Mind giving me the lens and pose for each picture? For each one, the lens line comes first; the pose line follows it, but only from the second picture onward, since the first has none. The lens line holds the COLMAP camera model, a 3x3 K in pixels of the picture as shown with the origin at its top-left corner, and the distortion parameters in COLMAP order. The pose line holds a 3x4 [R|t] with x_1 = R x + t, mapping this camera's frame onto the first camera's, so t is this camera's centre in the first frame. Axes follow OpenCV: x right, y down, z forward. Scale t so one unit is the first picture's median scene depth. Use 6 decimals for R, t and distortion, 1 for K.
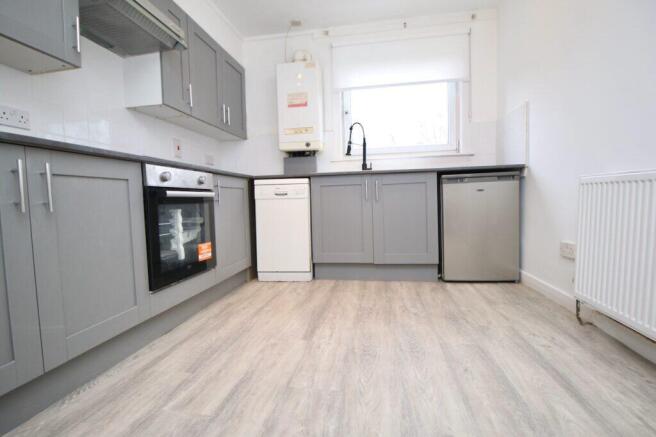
lens RADIAL K [[330.1, 0, 322.6], [0, 330.1, 217.5], [0, 0, 1]] dist [-0.000878, -0.000438]
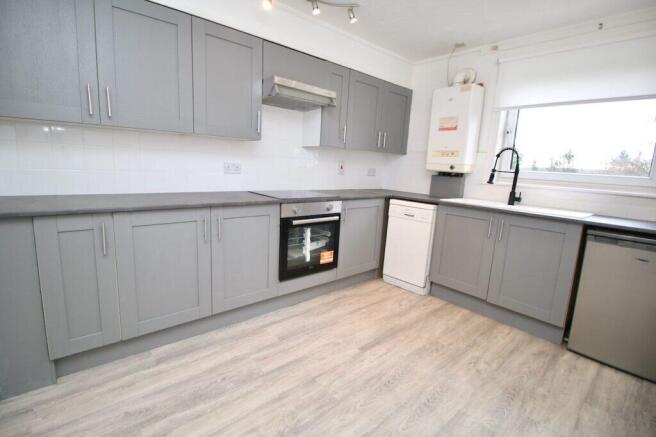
lens RADIAL K [[303.4, 0, 321.7], [0, 303.4, 215.0], [0, 0, 1]] dist [-0.009044, -0.000601]
pose [[0.765711, 0.171511, -0.619895, 0.363182], [-0.105005, 0.984195, 0.142599, -0.234995], [0.634555, -0.044097, 0.771619, -0.001167]]
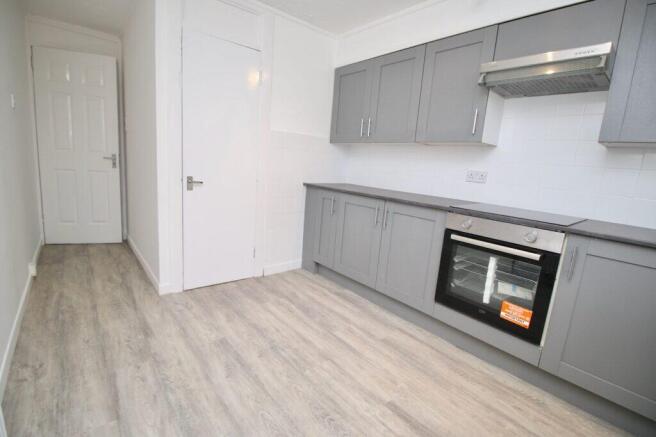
lens RADIAL K [[303.4, 0, 321.7], [0, 303.4, 215.0], [0, 0, 1]] dist [-0.009044, -0.000601]
pose [[-0.650368, 0.110810, -0.751494, 0.520264], [-0.096828, 0.969140, 0.226700, -0.267269], [0.753423, 0.220204, -0.619567, 0.965200]]
